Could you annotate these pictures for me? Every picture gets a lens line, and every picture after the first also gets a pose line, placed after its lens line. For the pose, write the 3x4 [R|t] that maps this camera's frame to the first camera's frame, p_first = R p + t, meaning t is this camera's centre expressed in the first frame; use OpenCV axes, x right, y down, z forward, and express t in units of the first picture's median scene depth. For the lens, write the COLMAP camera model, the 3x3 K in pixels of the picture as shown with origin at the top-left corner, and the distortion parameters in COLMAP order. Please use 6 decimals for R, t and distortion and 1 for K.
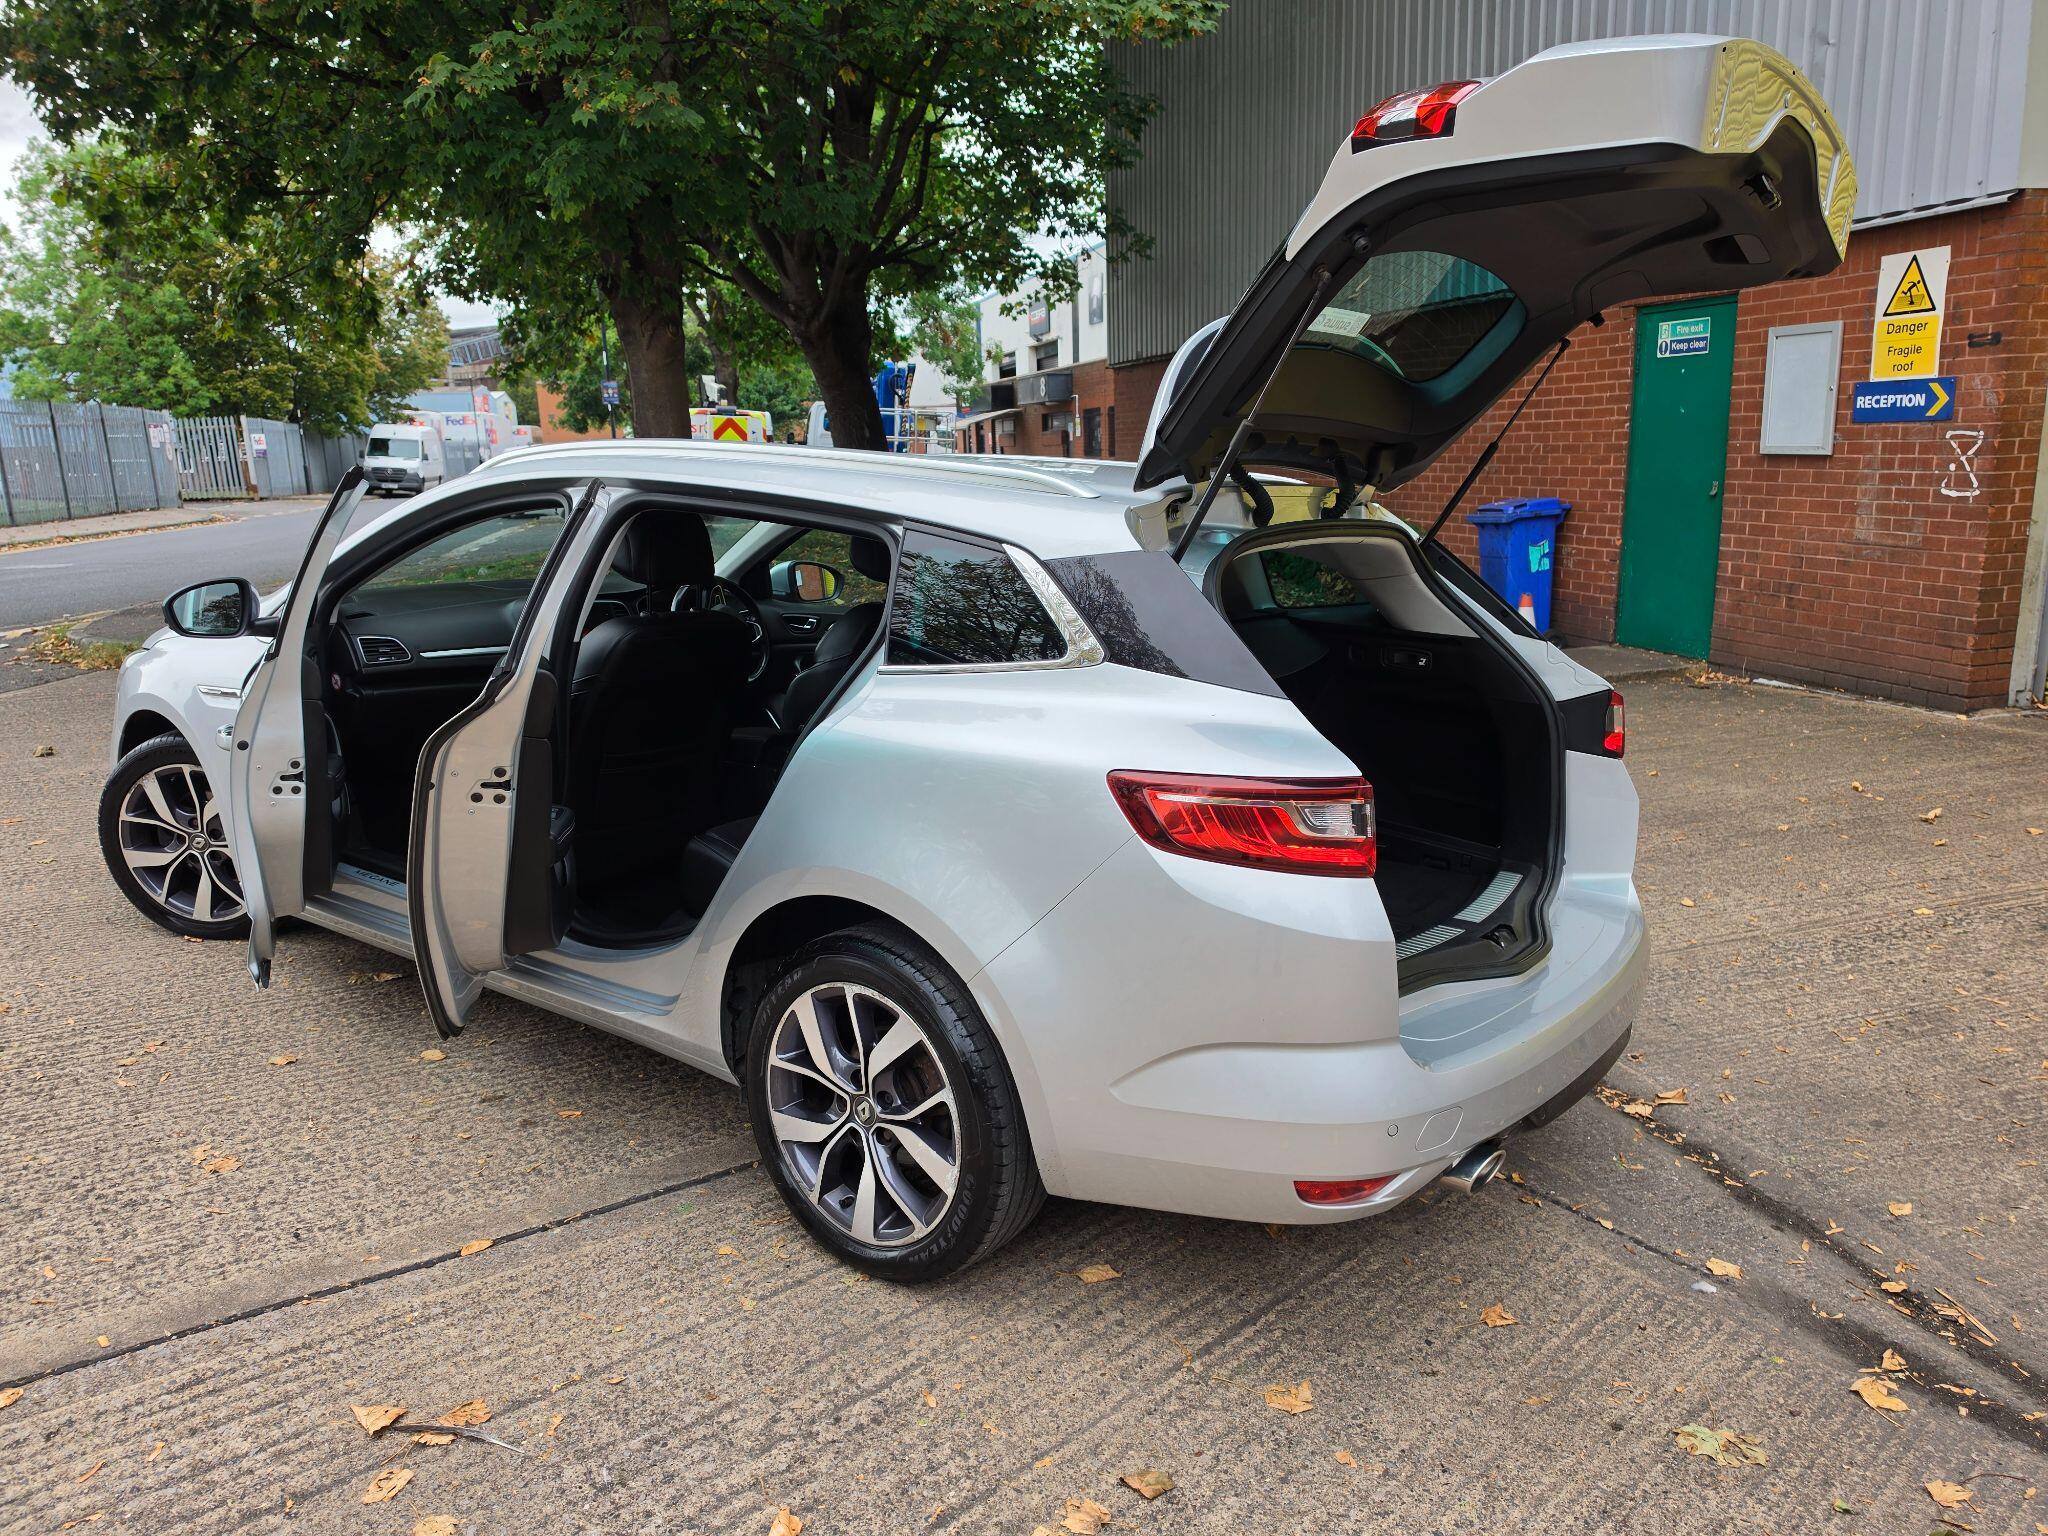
lens RADIAL K [[1457.0, 0, 1014.9], [0, 1457.0, 774.2], [0, 0, 1]] dist [0.009690, -0.013795]
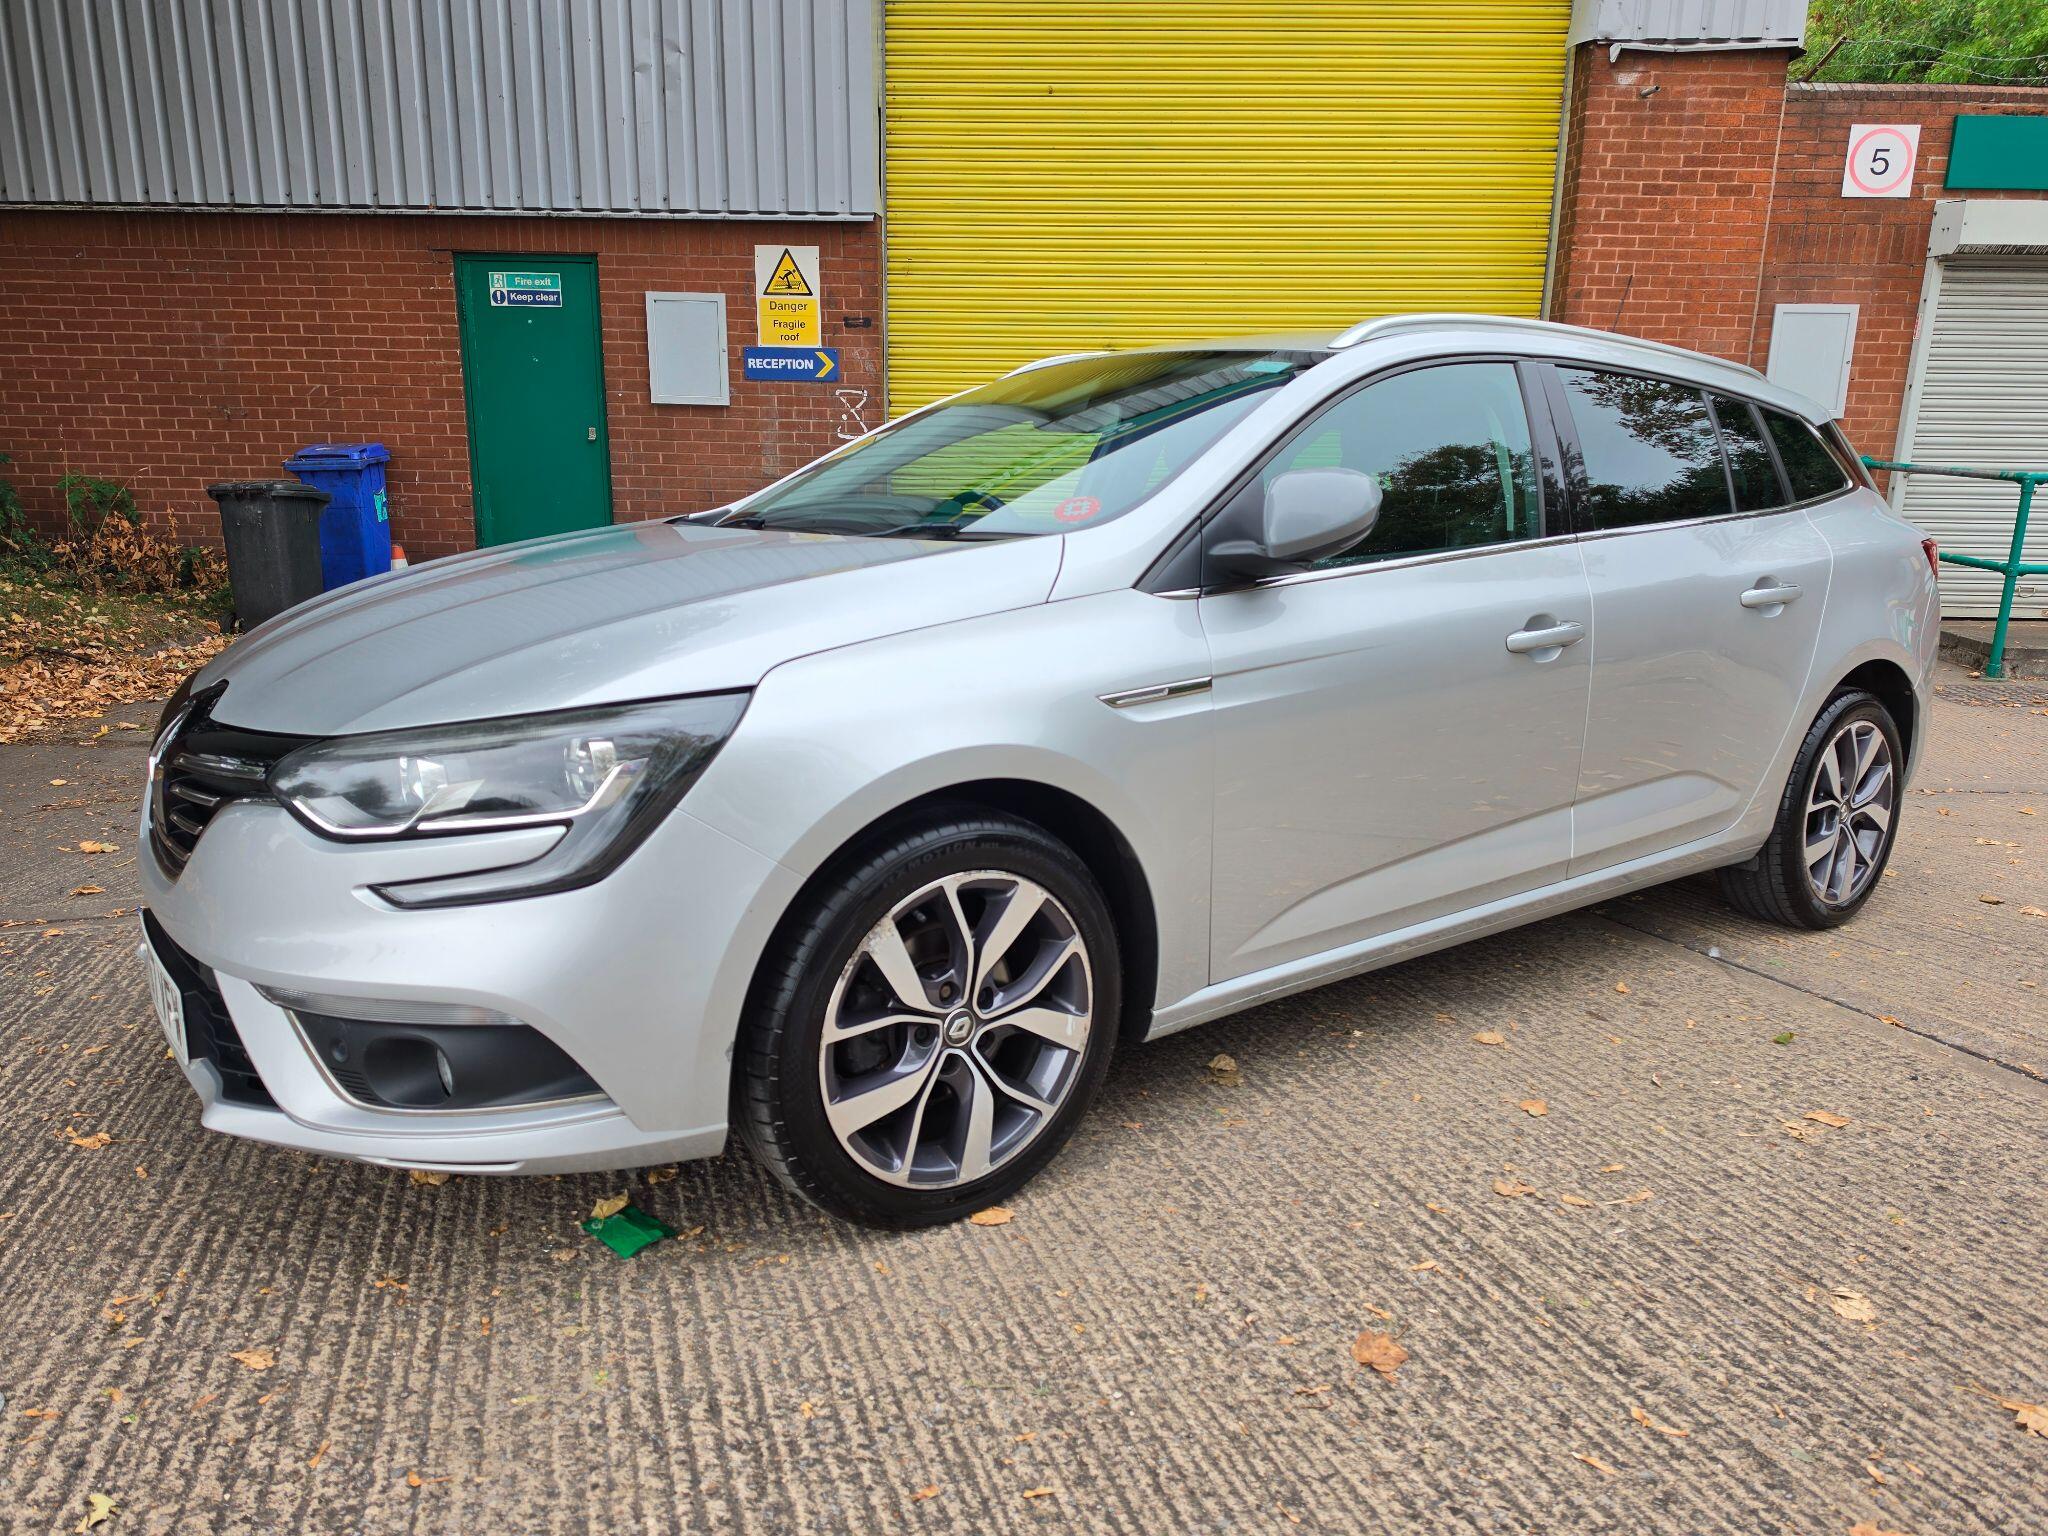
lens RADIAL K [[1436.1, 0, 1019.7], [0, 1436.1, 759.9], [0, 0, 1]] dist [0.048739, -0.061817]
pose [[0.260294, -0.197120, 0.945194, -0.628403], [0.193183, 0.969776, 0.149046, -0.070908], [-0.946006, 0.143800, 0.290507, 0.510091]]
